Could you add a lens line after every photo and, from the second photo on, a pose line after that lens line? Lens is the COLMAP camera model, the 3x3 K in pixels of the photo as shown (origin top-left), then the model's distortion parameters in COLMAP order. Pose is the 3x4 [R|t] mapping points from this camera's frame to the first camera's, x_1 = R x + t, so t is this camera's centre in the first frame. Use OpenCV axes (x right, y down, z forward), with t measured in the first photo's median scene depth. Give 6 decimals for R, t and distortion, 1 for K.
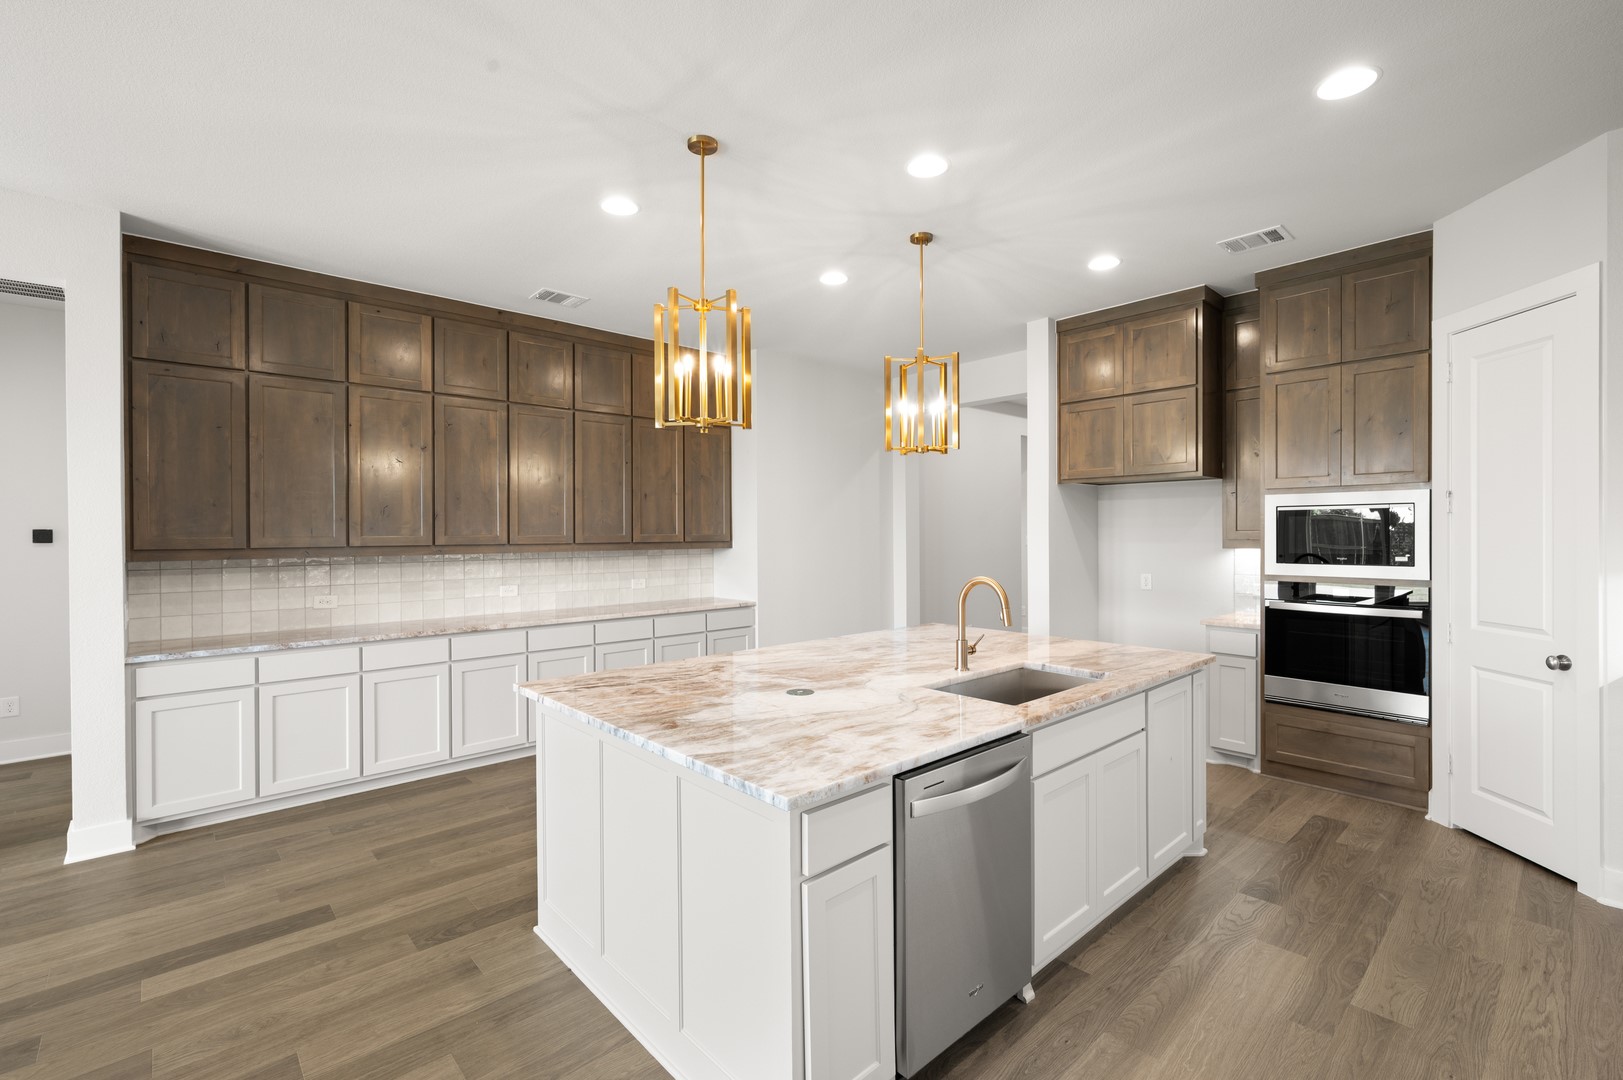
lens RADIAL K [[715.2, 0, 811.5], [0, 715.2, 540.0], [0, 0, 1]] dist [0.000676, 0.000496]
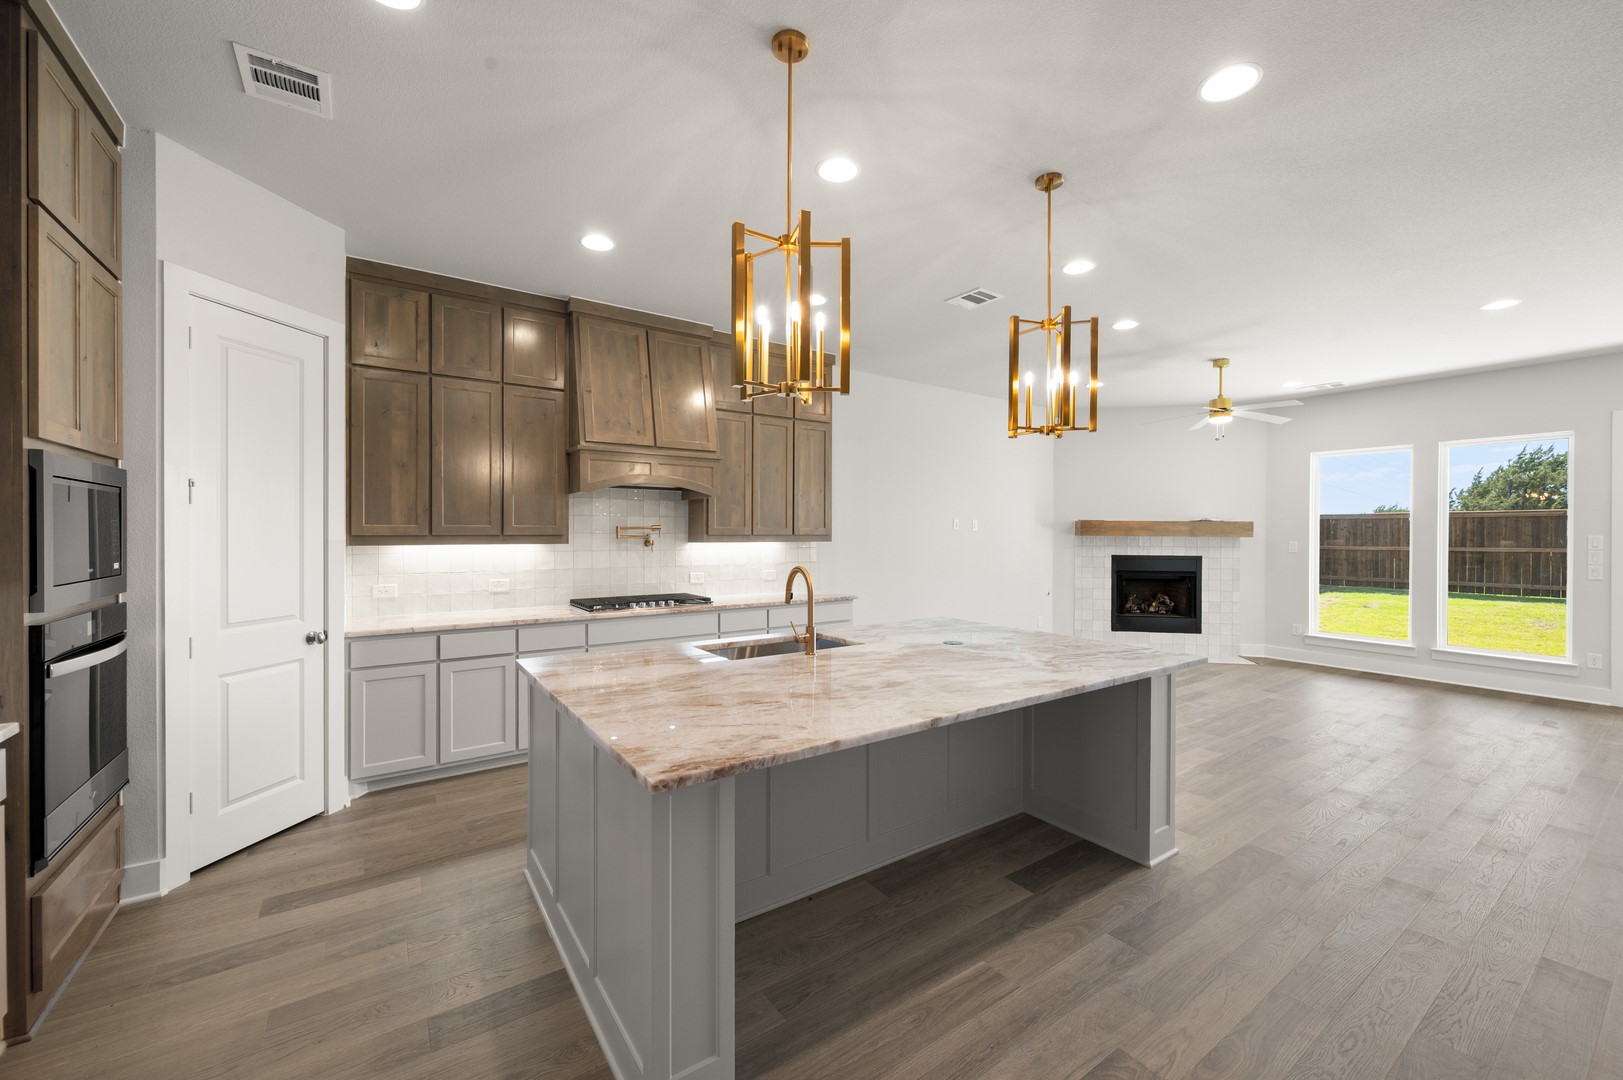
lens RADIAL K [[638.1, 0, 811.9], [0, 638.1, 536.2], [0, 0, 1]] dist [0.001085, 0.000287]
pose [[-0.990744, -0.001764, 0.135731, 0.075613], [0.000394, 0.999874, 0.015877, -0.016486], [-0.135742, 0.015784, -0.990619, 1.917982]]
